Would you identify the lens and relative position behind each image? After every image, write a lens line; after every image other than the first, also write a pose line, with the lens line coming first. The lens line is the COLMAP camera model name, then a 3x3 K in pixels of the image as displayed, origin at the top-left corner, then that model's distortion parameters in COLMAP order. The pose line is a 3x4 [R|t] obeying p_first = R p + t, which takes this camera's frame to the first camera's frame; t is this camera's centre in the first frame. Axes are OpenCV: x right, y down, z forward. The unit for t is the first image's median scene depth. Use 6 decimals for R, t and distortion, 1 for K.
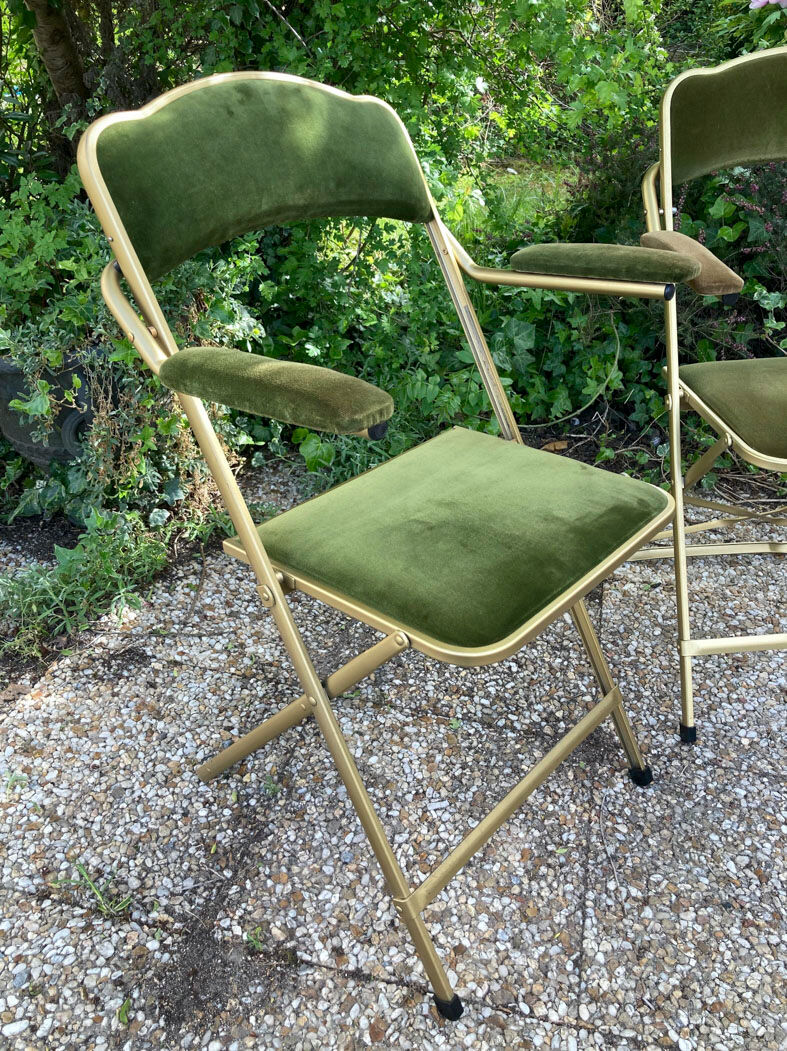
lens RADIAL K [[885.2, 0, 411.2], [0, 885.2, 508.6], [0, 0, 1]] dist [0.004856, 0.004120]
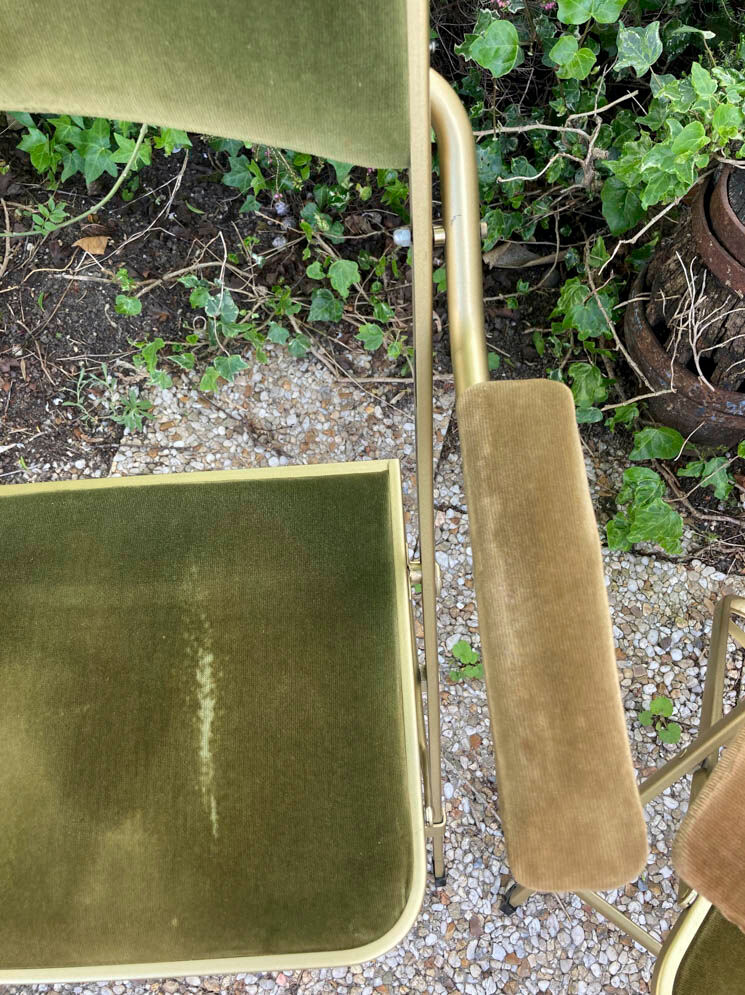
lens RADIAL K [[838.0, 0, 385.9], [0, 838.0, 499.3], [0, 0, 1]] dist [0.004856, 0.004120]
pose [[0.998629, 0.034248, -0.039588, 0.620321], [-0.000966, 0.768202, 0.640207, -0.482617], [0.052338, -0.639291, 0.767182, 0.686673]]
